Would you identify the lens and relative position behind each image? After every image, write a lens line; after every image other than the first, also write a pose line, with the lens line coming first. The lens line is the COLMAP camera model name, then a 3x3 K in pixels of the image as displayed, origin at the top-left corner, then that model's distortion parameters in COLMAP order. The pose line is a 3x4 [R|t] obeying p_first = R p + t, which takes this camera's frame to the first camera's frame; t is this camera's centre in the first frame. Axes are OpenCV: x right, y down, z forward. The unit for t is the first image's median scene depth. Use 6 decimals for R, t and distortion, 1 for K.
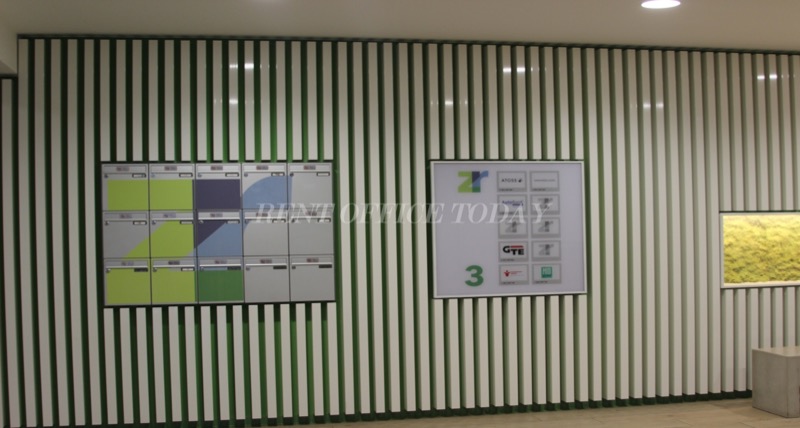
lens RADIAL K [[947.6, 0, 399.9], [0, 947.6, 228.9], [0, 0, 1]] dist [-0.197943, 0.144989]
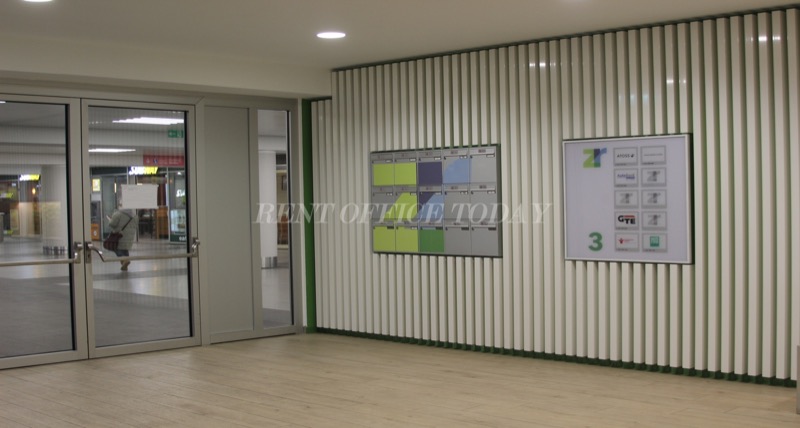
lens RADIAL K [[947.6, 0, 399.9], [0, 947.6, 228.9], [0, 0, 1]] dist [-0.197943, 0.144989]
pose [[0.599308, 0.030993, -0.799918, 0.829068], [0.003953, 0.999123, 0.041673, -0.012946], [0.800509, -0.028137, 0.598660, 0.142701]]
